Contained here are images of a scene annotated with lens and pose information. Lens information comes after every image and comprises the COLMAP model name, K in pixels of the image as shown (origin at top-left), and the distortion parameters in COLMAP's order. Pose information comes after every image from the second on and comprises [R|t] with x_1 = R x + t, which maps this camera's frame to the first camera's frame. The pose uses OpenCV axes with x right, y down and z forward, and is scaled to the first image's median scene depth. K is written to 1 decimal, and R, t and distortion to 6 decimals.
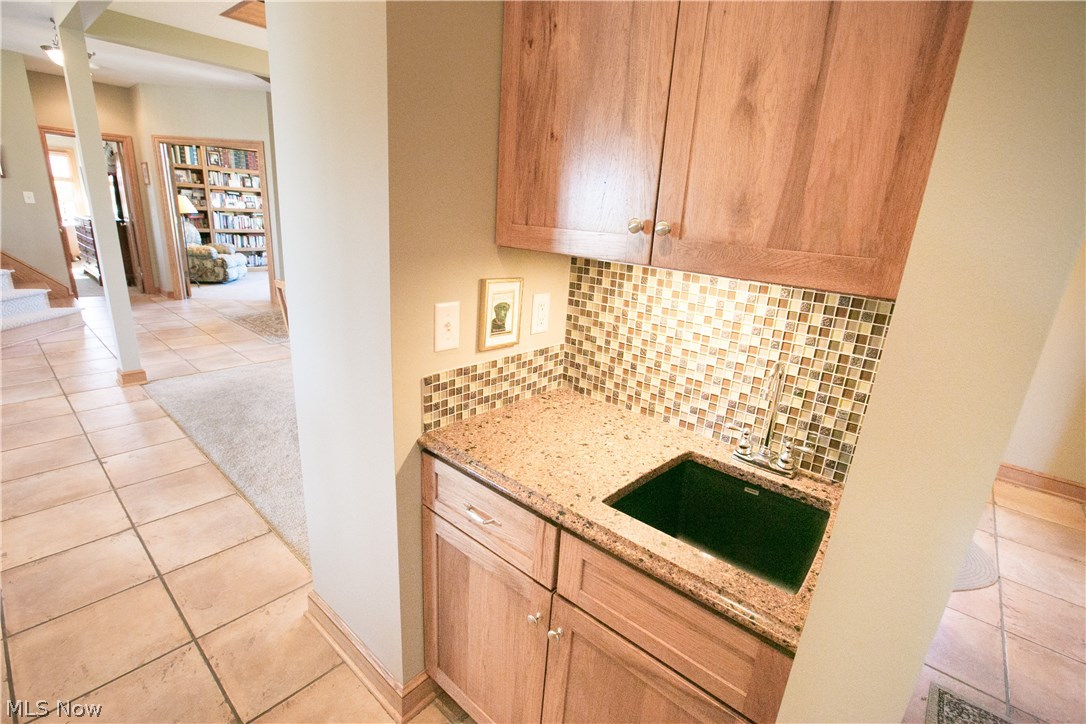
lens RADIAL K [[496.8, 0, 543.0], [0, 496.8, 362.0], [0, 0, 1]] dist [-0.055163, 0.017259]
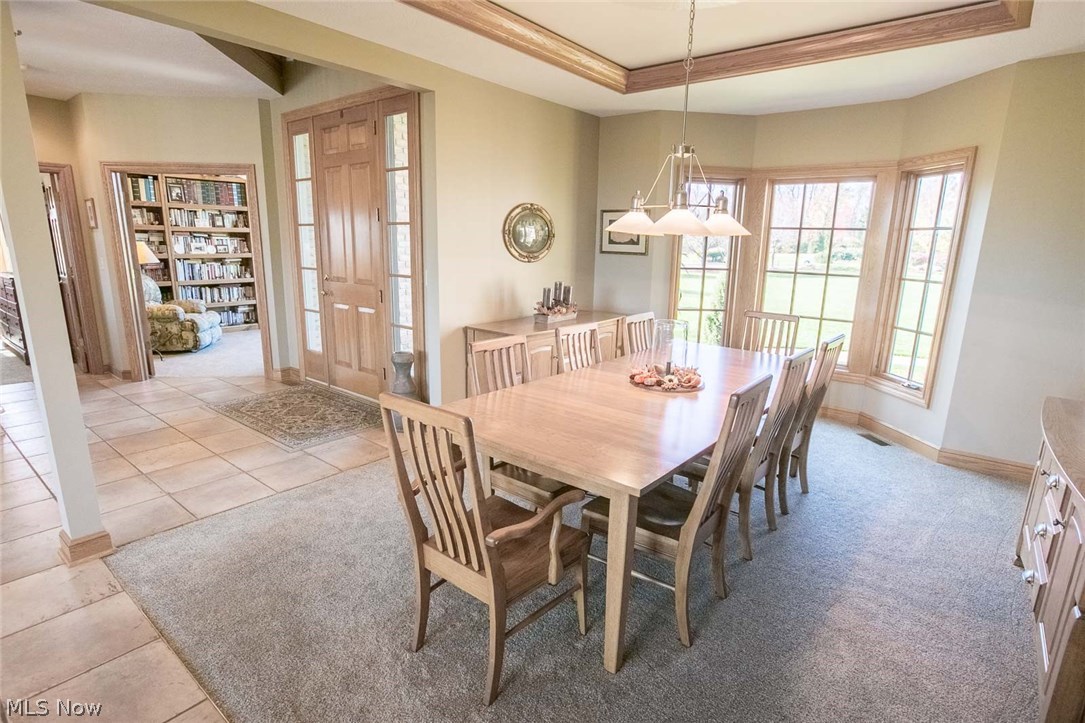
lens RADIAL K [[551.1, 0, 536.8], [0, 551.1, 365.7], [0, 0, 1]] dist [-0.048724, 0.021966]
pose [[0.998387, -0.053052, 0.020207, -0.137855], [0.054326, 0.996147, -0.068848, -0.052585], [-0.016477, 0.069835, 0.997422, 0.143893]]
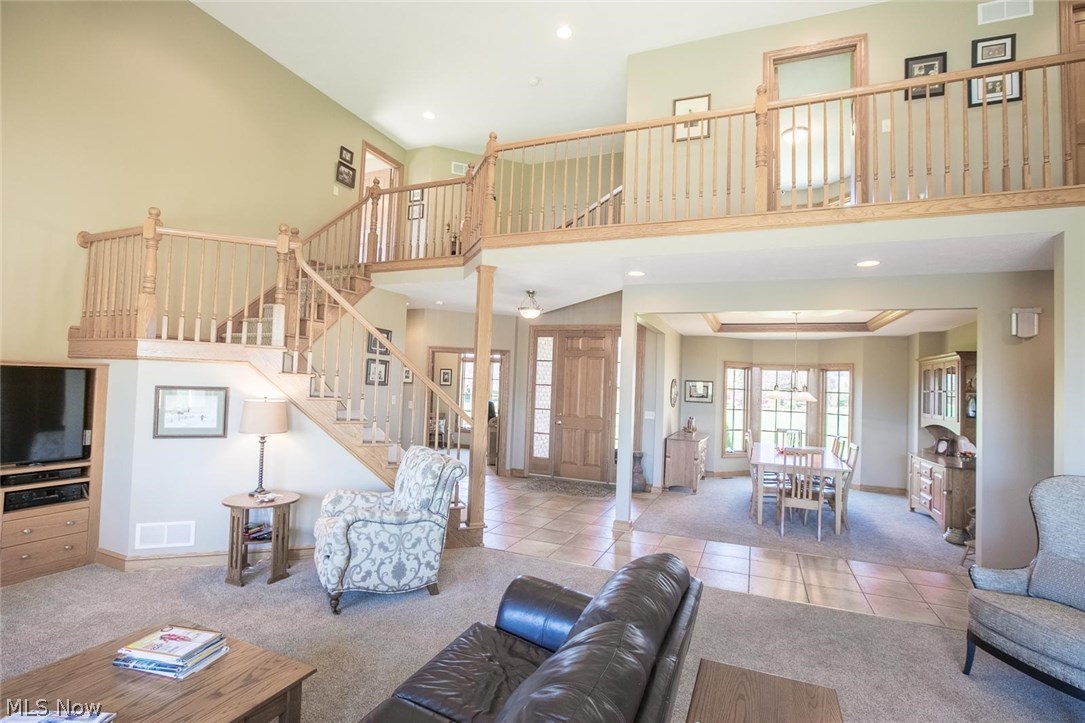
lens RADIAL K [[503.8, 0, 542.5], [0, 503.8, 361.5], [0, 0, 1]] dist [-0.049362, 0.016653]
pose [[0.950952, -0.017229, 0.308858, -0.710845], [0.113777, 0.947939, -0.297433, -0.007439], [-0.287654, 0.317986, 0.903405, -0.196601]]
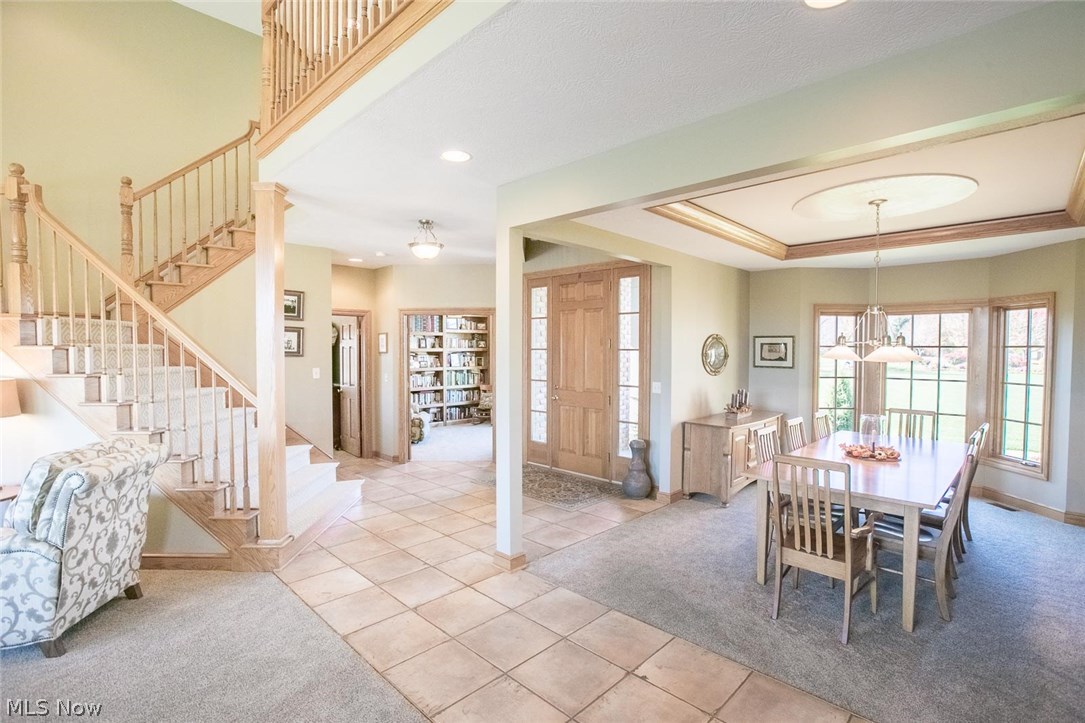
lens RADIAL K [[503.8, 0, 542.5], [0, 503.8, 361.5], [0, 0, 1]] dist [-0.049362, 0.016653]
pose [[0.996115, -0.062289, -0.062251, -0.328896], [0.043357, 0.962171, -0.268975, -0.035428], [0.076650, 0.265231, 0.961133, -0.009826]]
